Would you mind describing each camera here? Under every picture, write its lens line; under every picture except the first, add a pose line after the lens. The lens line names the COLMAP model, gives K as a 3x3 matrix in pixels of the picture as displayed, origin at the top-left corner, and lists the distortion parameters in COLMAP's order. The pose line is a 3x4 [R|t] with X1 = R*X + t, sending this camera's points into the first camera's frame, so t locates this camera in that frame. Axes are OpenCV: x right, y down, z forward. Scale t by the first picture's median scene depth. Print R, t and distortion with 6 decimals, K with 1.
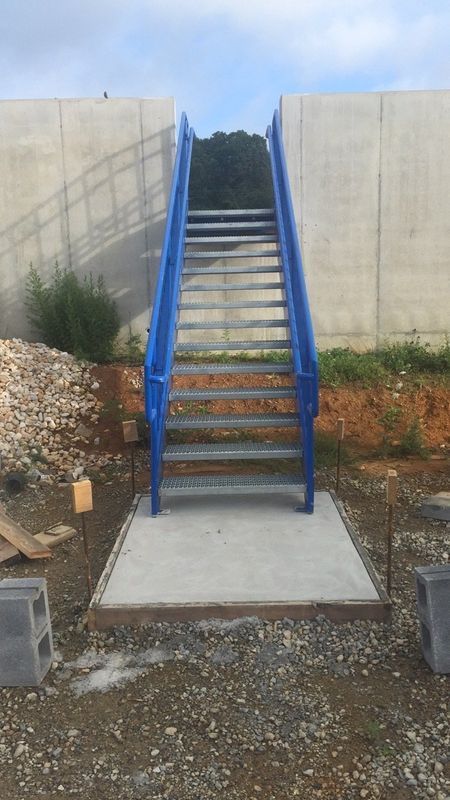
lens RADIAL K [[654.1, 0, 225.0], [0, 654.1, 400.0], [0, 0, 1]] dist [0.005732, -0.004293]
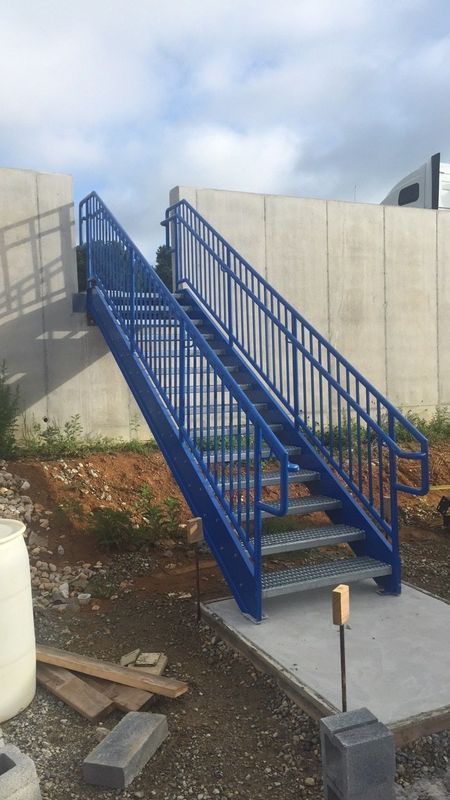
lens RADIAL K [[654.1, 0, 225.0], [0, 654.1, 400.0], [0, 0, 1]] dist [0.005732, -0.004293]
pose [[0.907552, -0.019817, 0.419471, -0.278866], [0.074688, 0.990578, -0.114793, -0.013019], [-0.413244, 0.135510, 0.900481, 0.095538]]
